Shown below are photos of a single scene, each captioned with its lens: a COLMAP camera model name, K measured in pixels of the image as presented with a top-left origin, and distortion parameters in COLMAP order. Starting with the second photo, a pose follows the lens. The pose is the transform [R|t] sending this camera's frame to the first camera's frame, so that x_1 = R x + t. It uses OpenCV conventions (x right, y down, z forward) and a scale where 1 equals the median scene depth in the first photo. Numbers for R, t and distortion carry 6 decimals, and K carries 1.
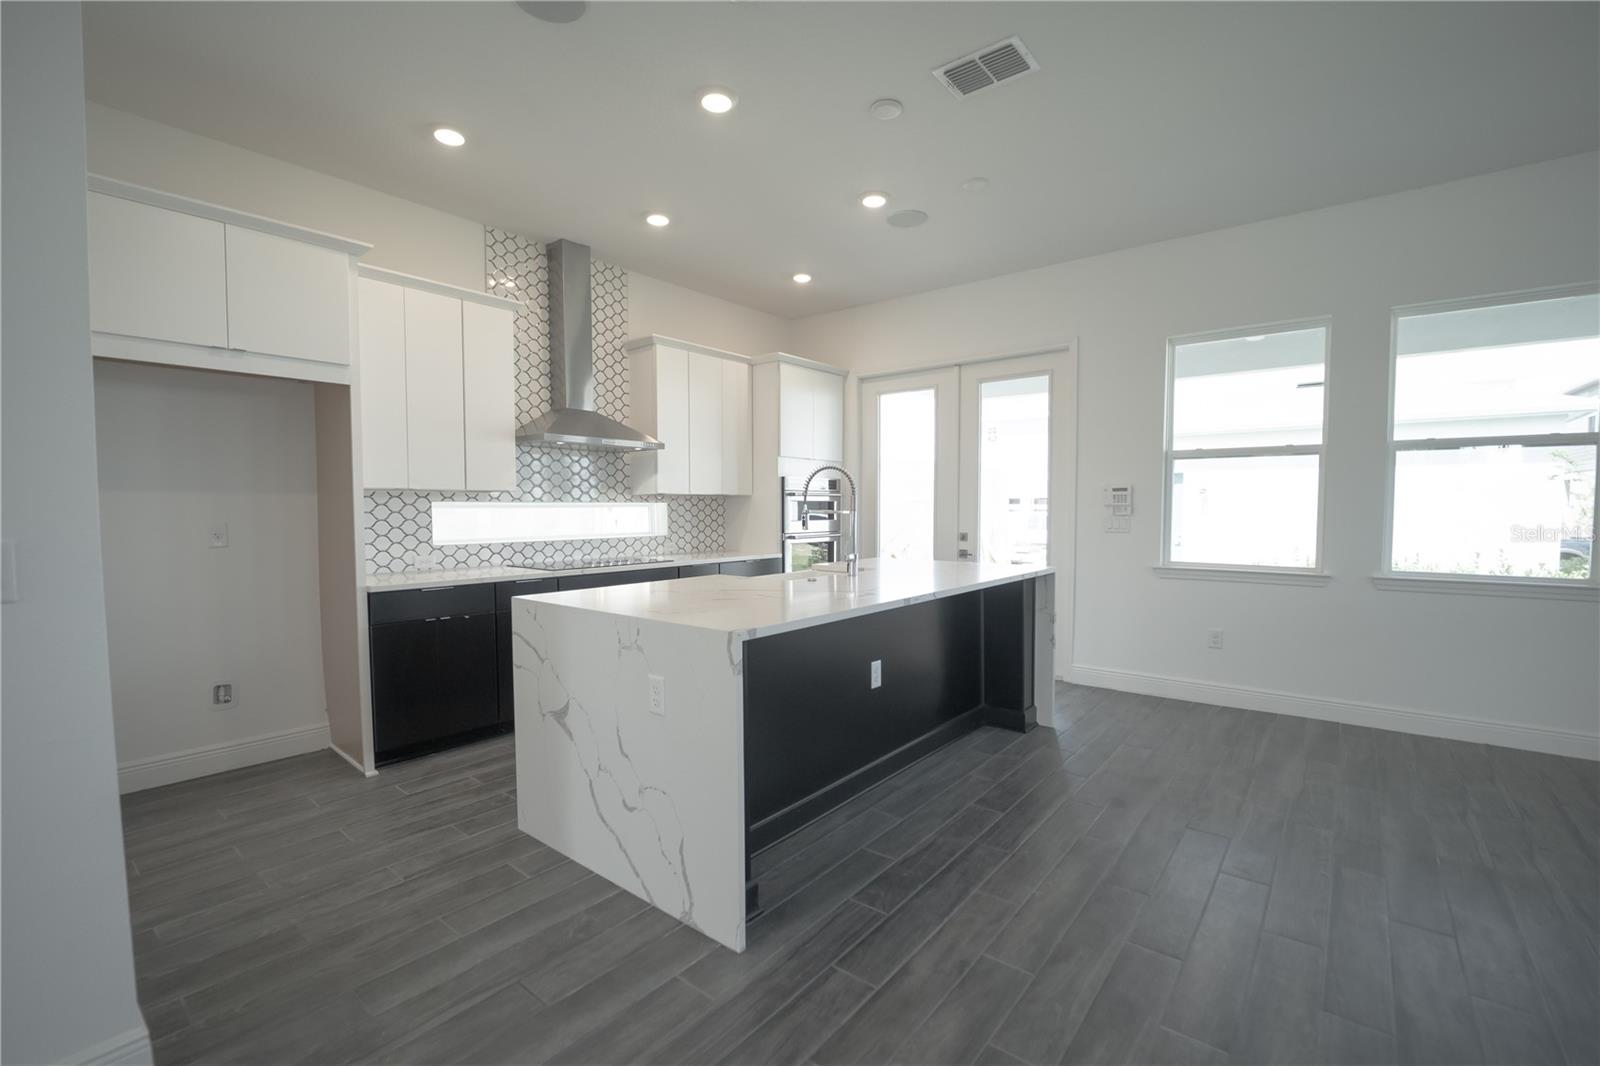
lens RADIAL K [[684.2, 0, 800.9], [0, 684.2, 536.3], [0, 0, 1]] dist [-0.019148, -0.001503]
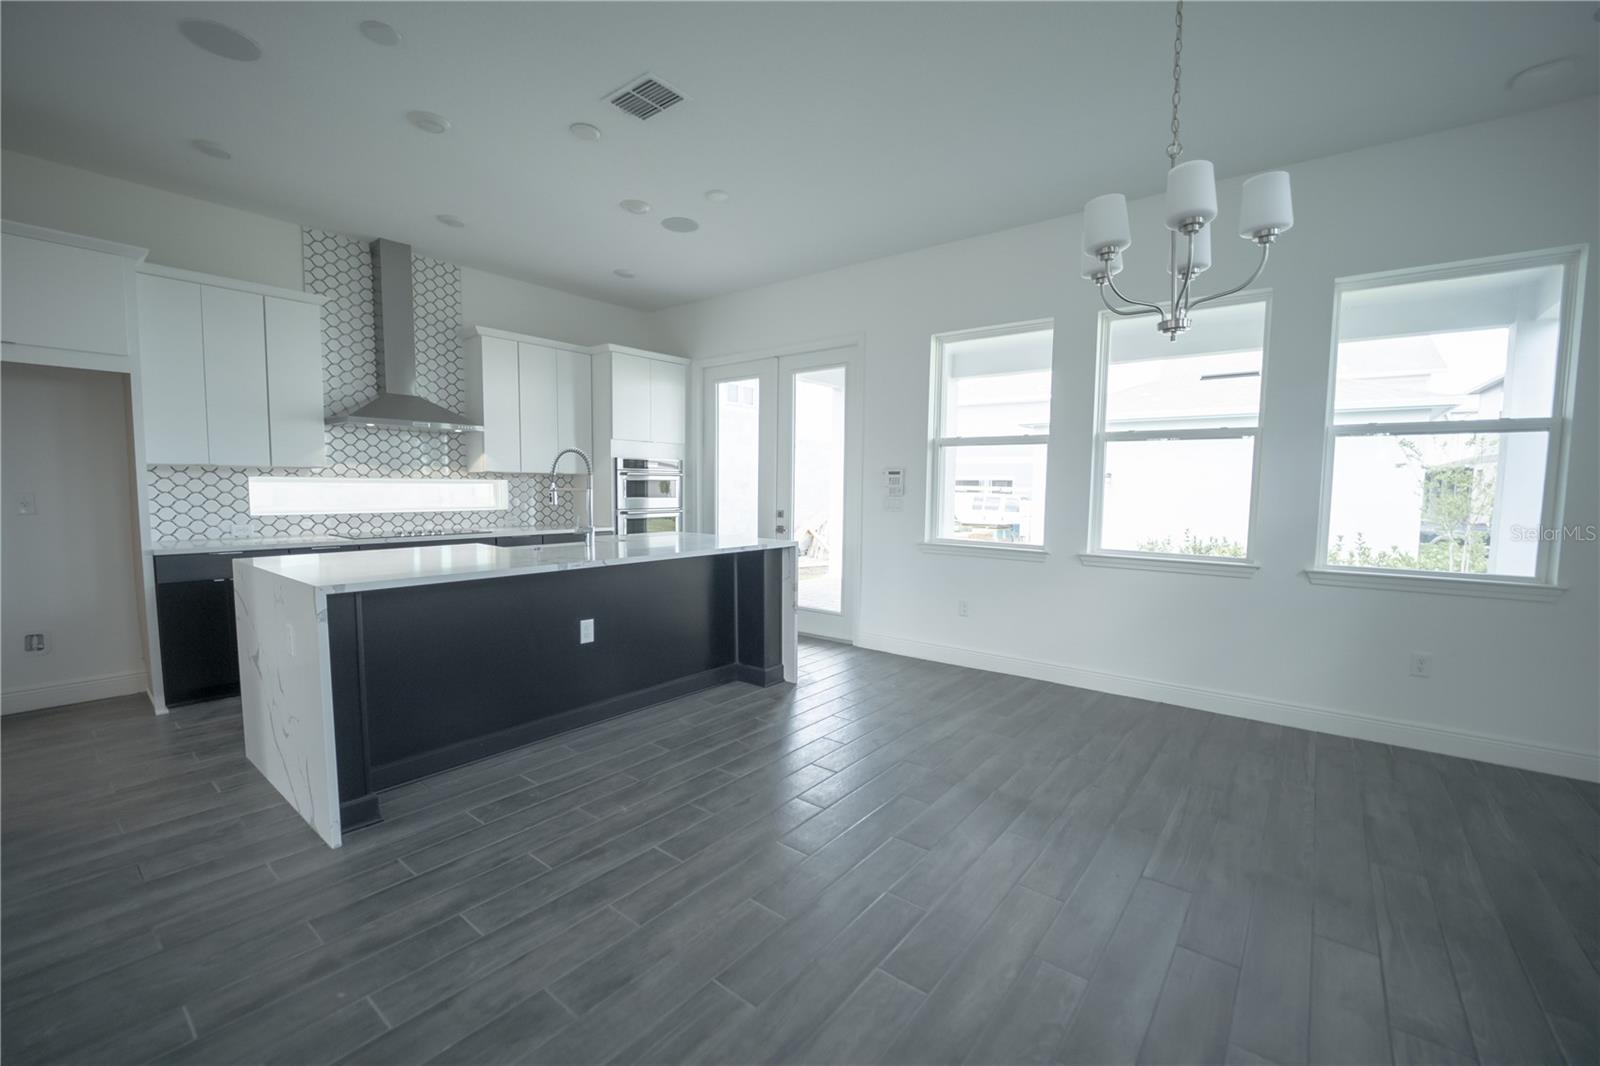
lens RADIAL K [[656.0, 0, 800.8], [0, 656.0, 533.5], [0, 0, 1]] dist [-0.014953, -0.001670]
pose [[0.999905, 0.011592, 0.007497, 0.347490], [-0.011814, 0.999471, 0.030311, -0.000121], [-0.007142, -0.030396, 0.999512, -0.074008]]
